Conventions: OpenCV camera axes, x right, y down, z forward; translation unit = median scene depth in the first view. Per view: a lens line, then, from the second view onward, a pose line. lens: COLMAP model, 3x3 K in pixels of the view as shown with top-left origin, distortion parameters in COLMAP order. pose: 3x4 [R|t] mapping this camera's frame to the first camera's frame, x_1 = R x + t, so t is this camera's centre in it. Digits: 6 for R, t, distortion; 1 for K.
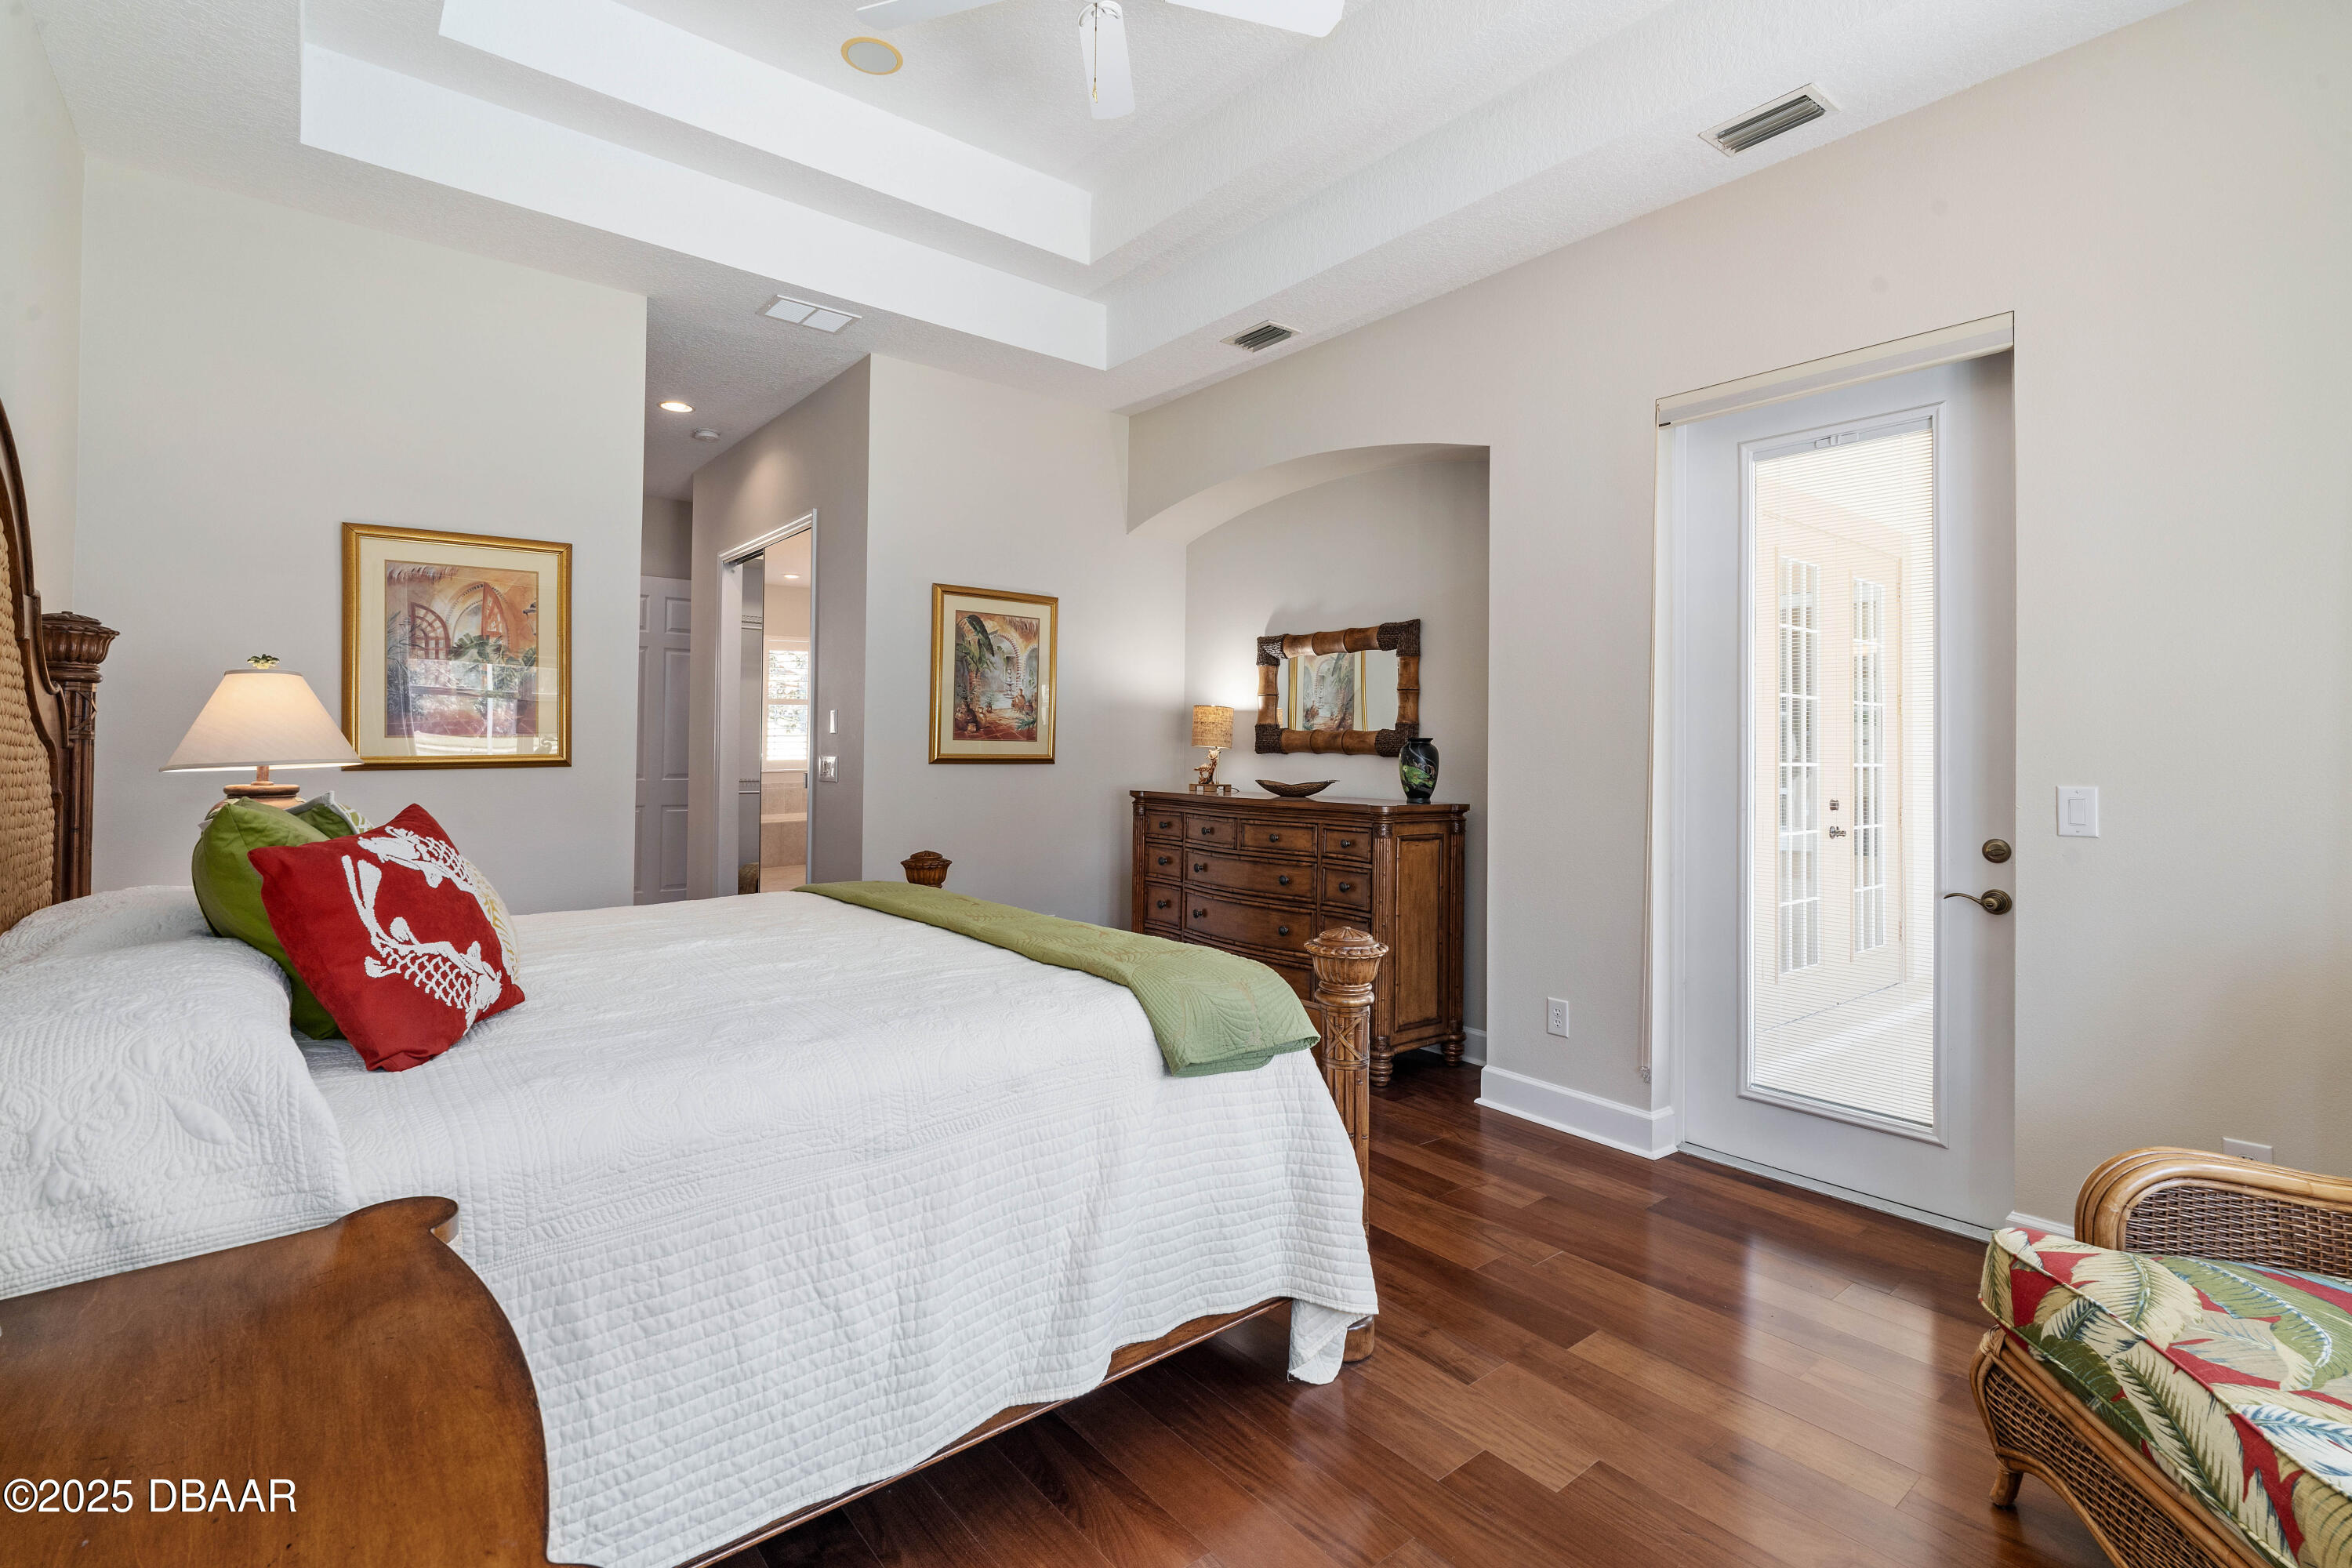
lens RADIAL K [[1081.6, 0, 1175.5], [0, 1081.6, 737.4], [0, 0, 1]] dist [0.001266, -0.000043]
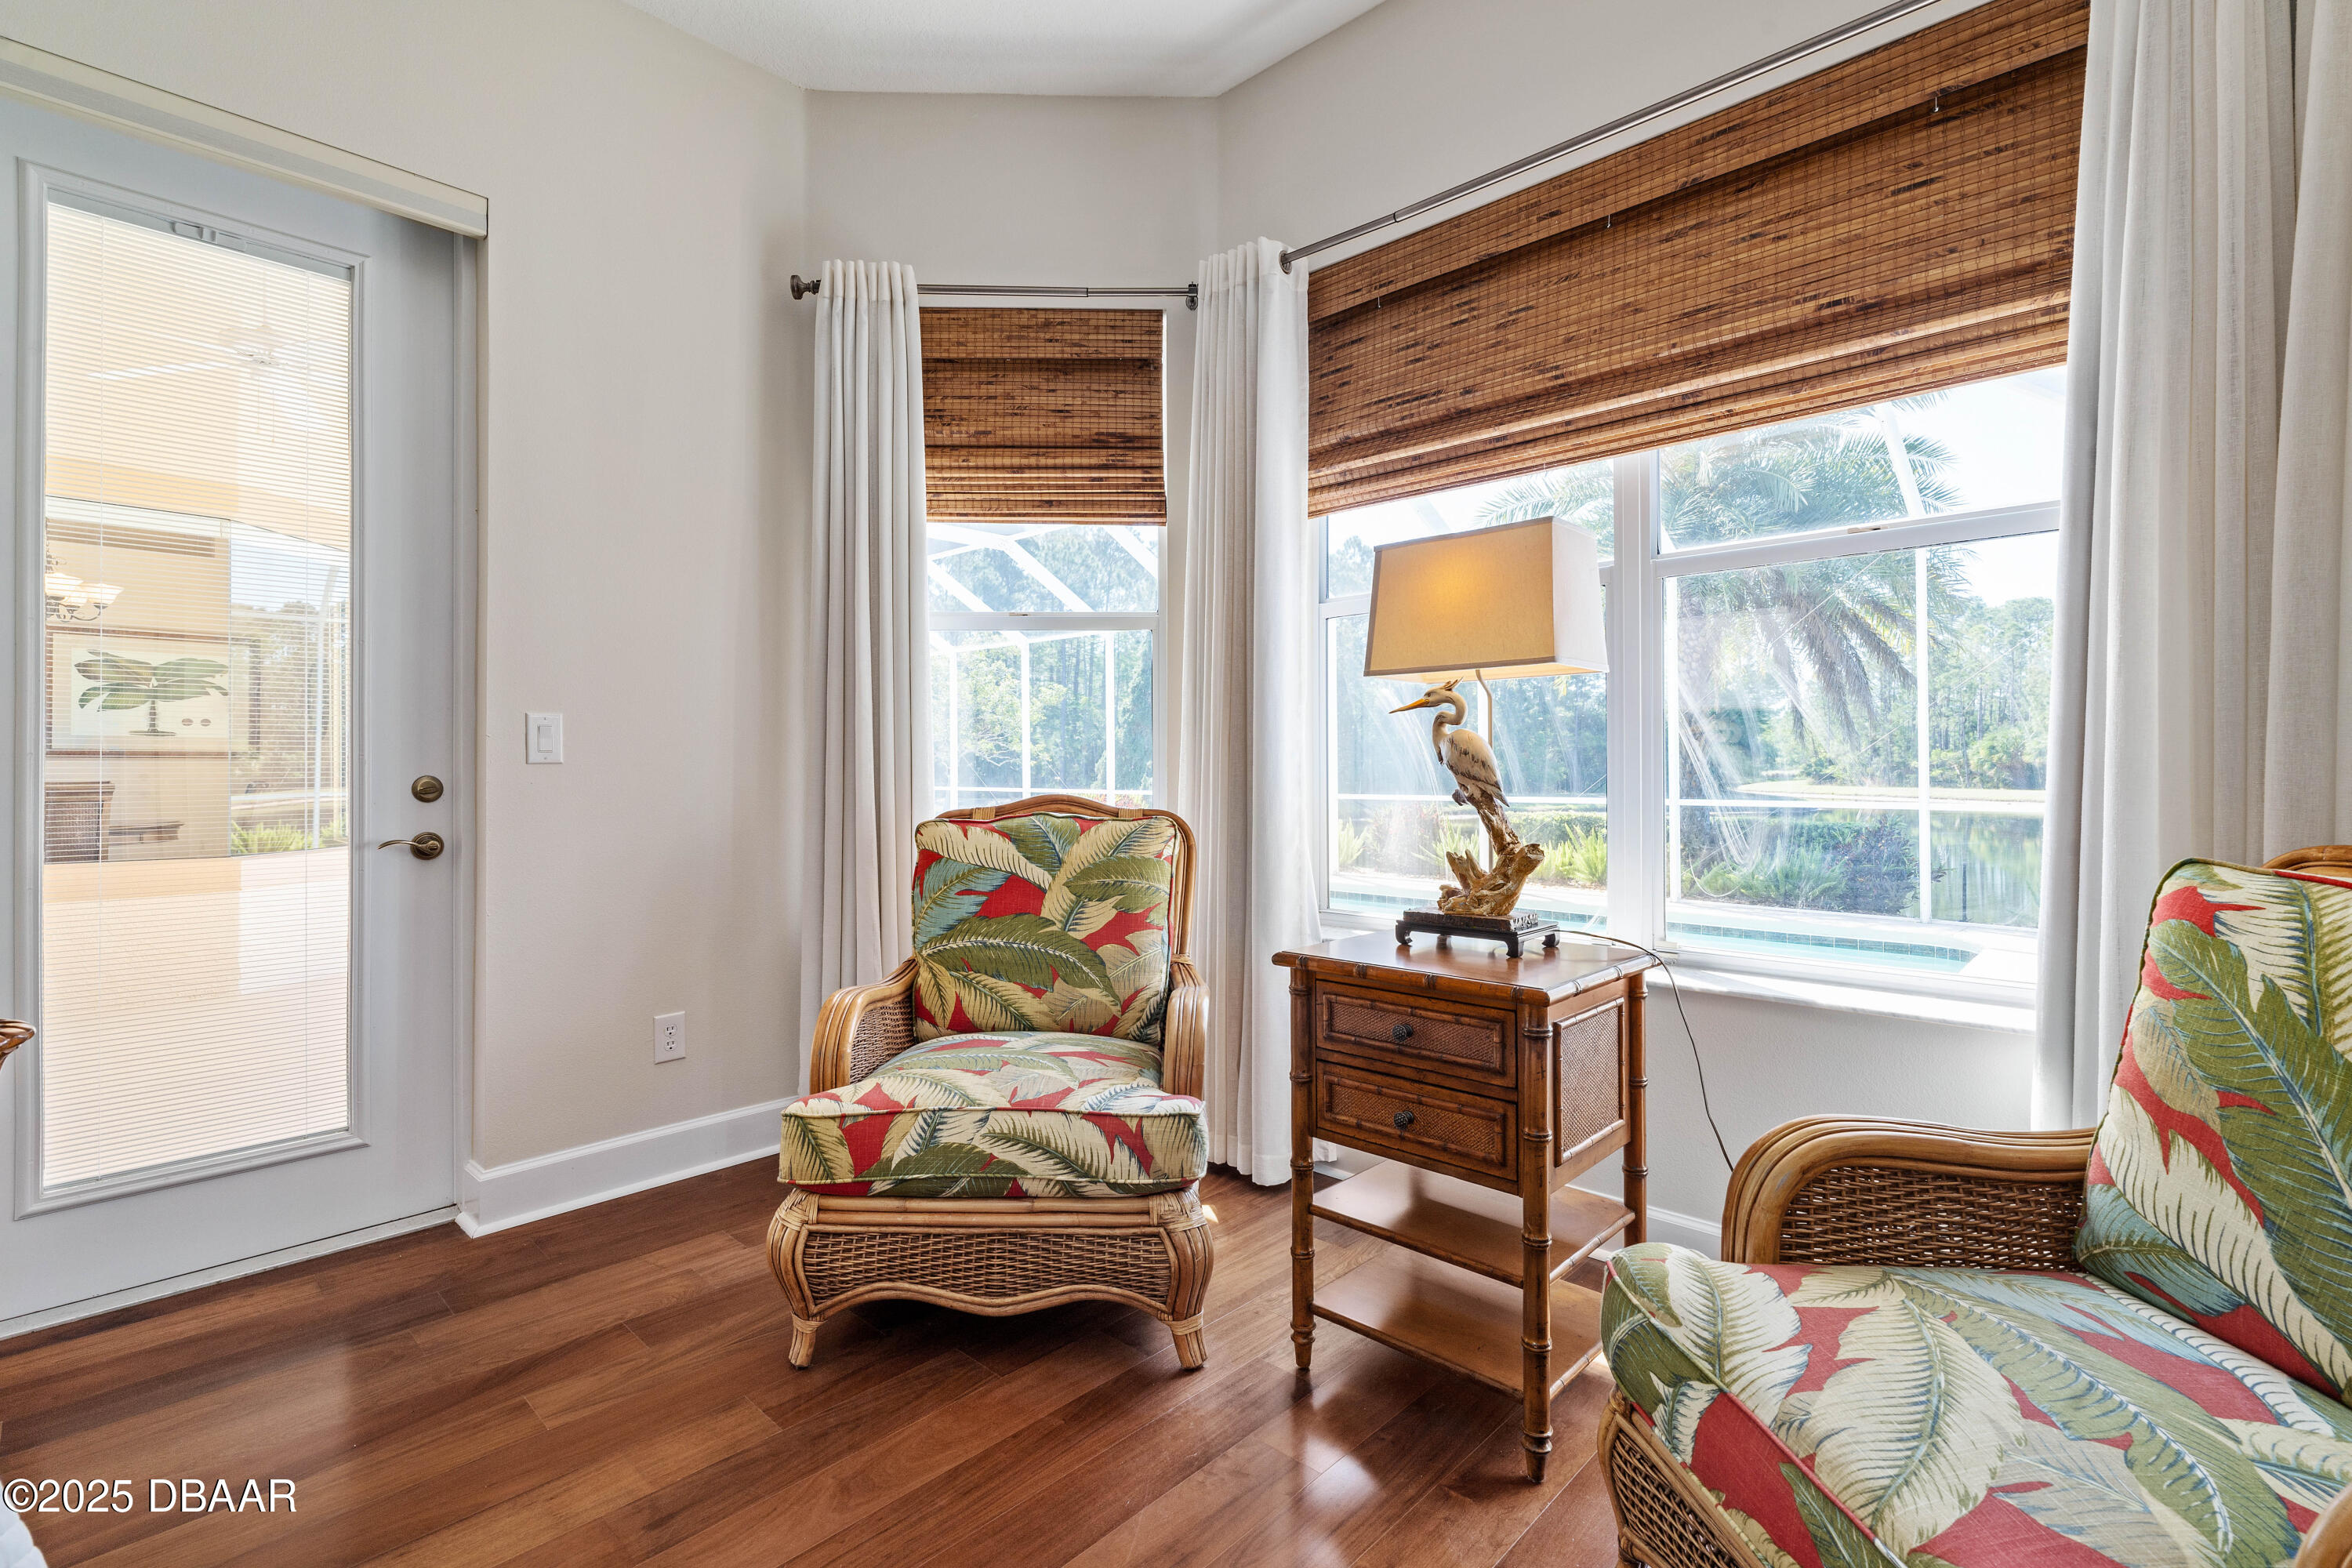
lens RADIAL K [[1071.5, 0, 1172.6], [0, 1071.5, 766.4], [0, 0, 1]] dist [-0.003303, -0.000163]
pose [[-0.123173, -0.006767, 0.992362, -0.186401], [-0.005782, 0.999965, 0.006101, 0.074781], [-0.992368, -0.004987, -0.123208, 0.480879]]
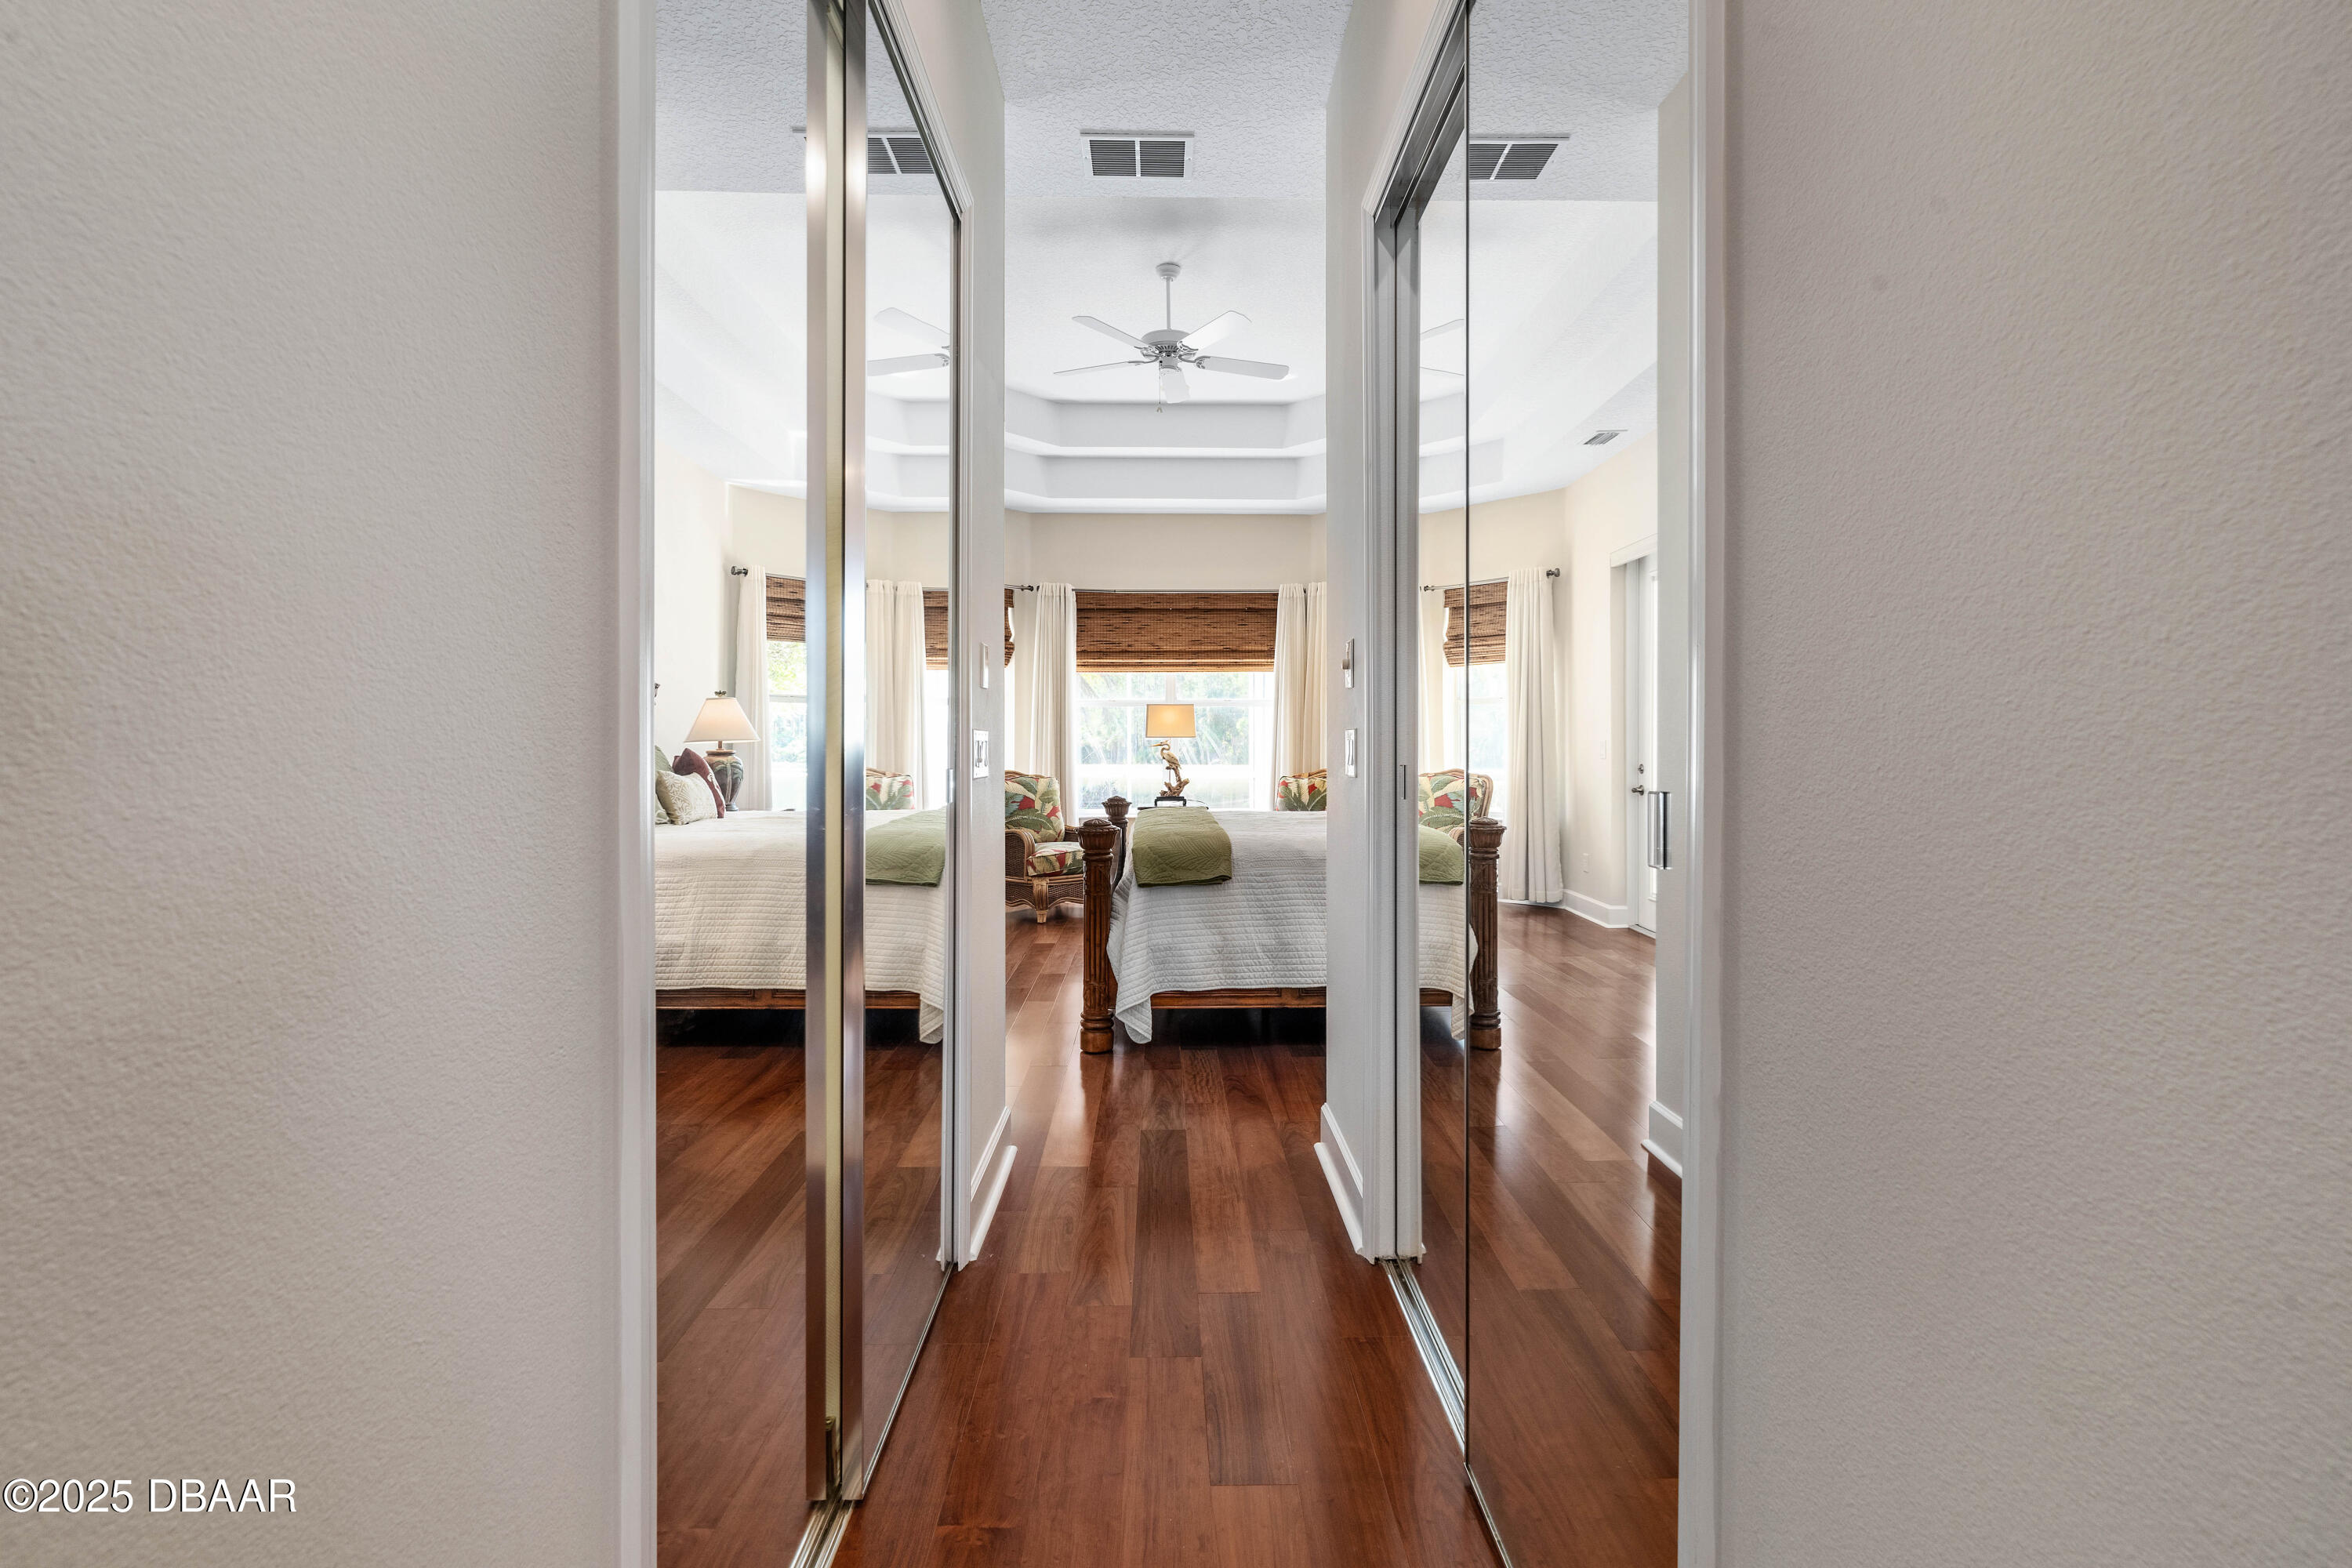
lens RADIAL K [[1081.6, 0, 1175.5], [0, 1081.6, 737.4], [0, 0, 1]] dist [0.001266, -0.000043]
pose [[-0.779089, -0.003041, 0.626905, -1.240919], [-0.012607, 0.999862, -0.010817, 0.048371], [-0.626786, -0.016330, -0.779020, 2.280137]]
